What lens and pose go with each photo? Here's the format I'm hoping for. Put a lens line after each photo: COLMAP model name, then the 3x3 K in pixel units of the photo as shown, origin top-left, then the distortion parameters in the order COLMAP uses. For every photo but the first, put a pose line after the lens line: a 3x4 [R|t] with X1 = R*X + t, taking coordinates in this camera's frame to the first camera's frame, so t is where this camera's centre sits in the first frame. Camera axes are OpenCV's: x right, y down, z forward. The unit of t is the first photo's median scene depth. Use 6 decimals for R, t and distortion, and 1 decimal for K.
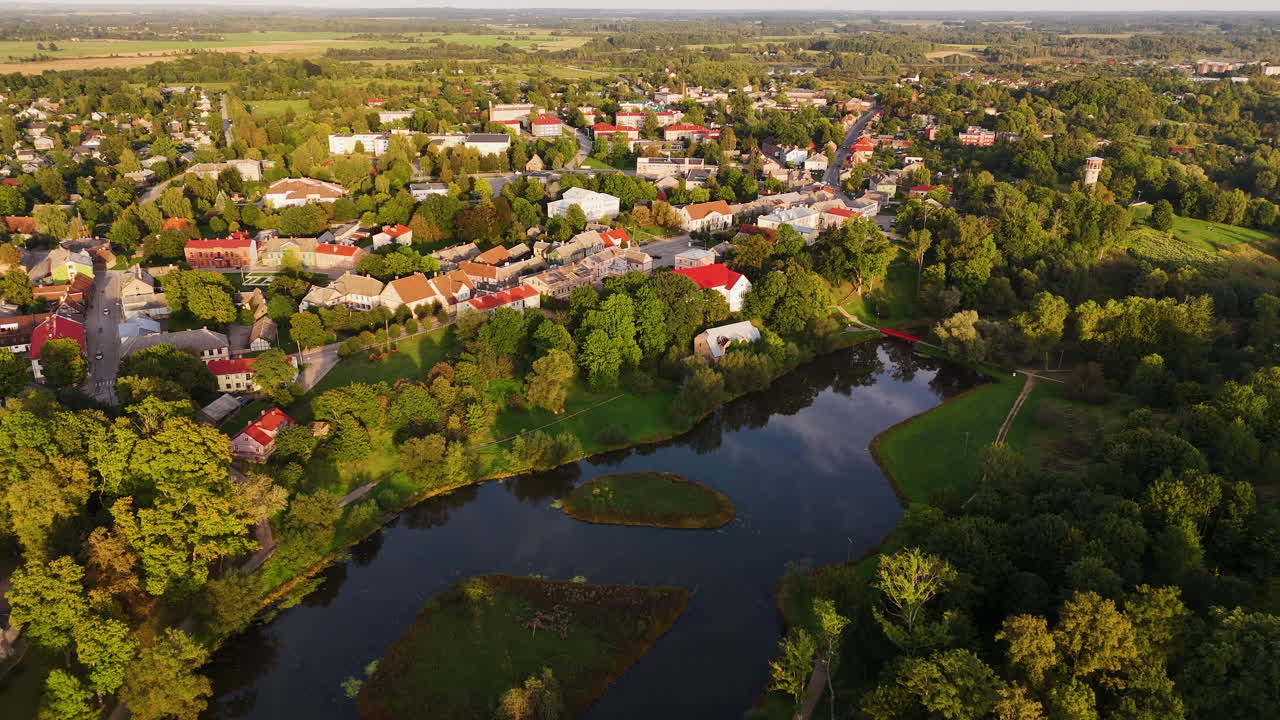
lens RADIAL K [[938.5, 0, 640.0], [0, 938.5, 360.0], [0, 0, 1]] dist [0.079307, -0.075599]
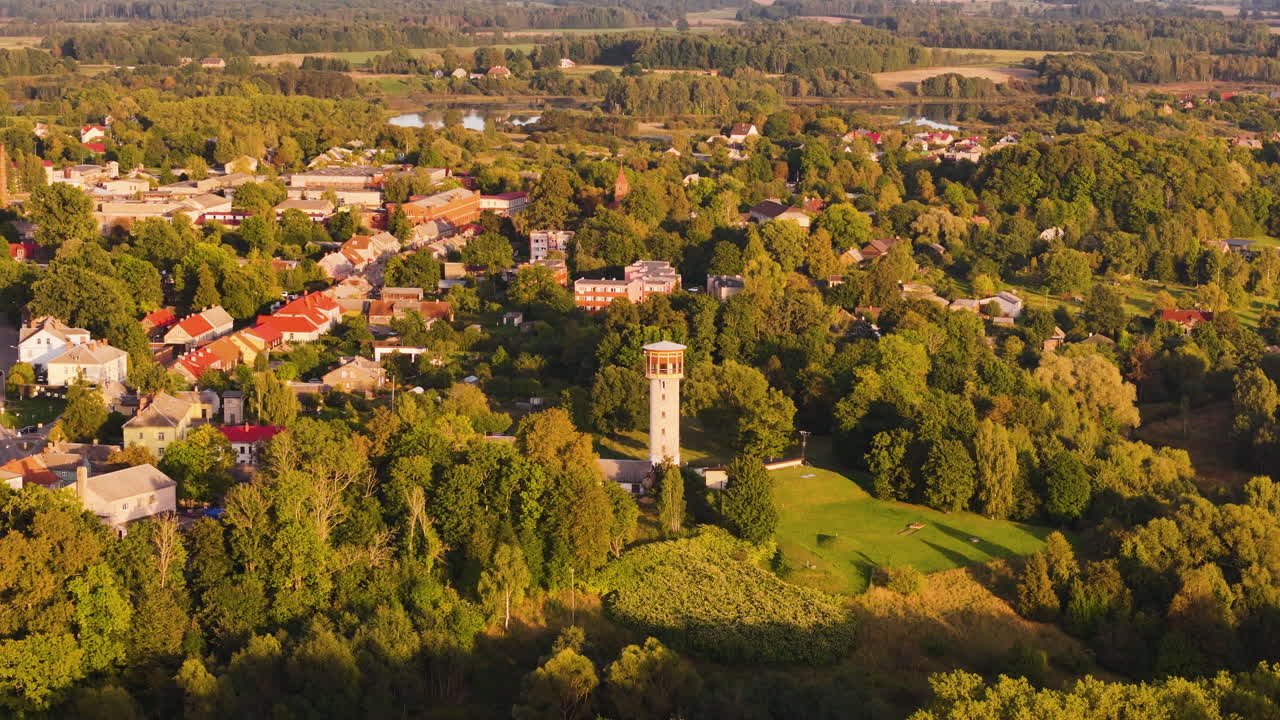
lens RADIAL K [[2697.4, 0, 640.0], [0, 2697.4, 360.0], [0, 0, 1]] dist [-0.152480, 0.199074]
pose [[0.993496, -0.022962, 0.111530, 0.110266], [0.045461, 0.977996, -0.203608, 0.001245], [-0.104401, 0.207354, 0.972679, -0.001039]]
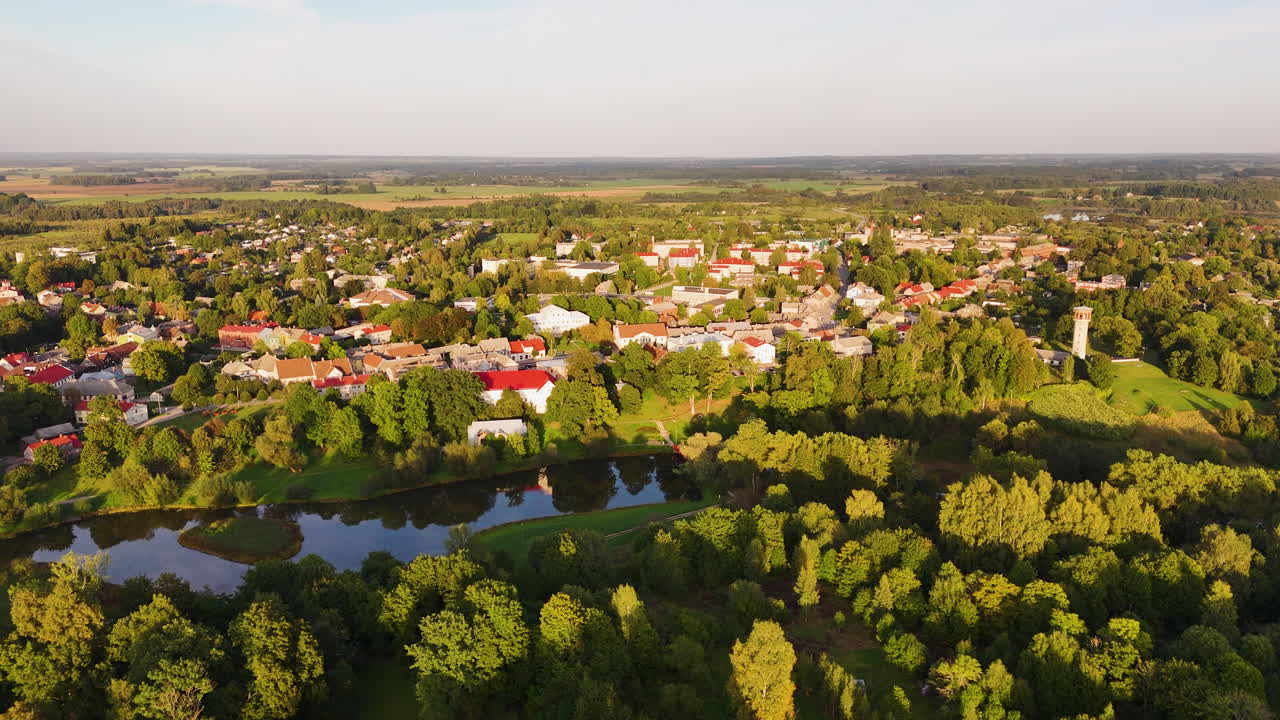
lens RADIAL K [[938.5, 0, 640.0], [0, 938.5, 360.0], [0, 0, 1]] dist [0.079307, -0.075599]
pose [[0.921361, 0.076318, -0.381142, 0.136730], [-0.129833, 0.984645, -0.116694, 0.000094], [0.366384, 0.157002, 0.917122, 0.003120]]
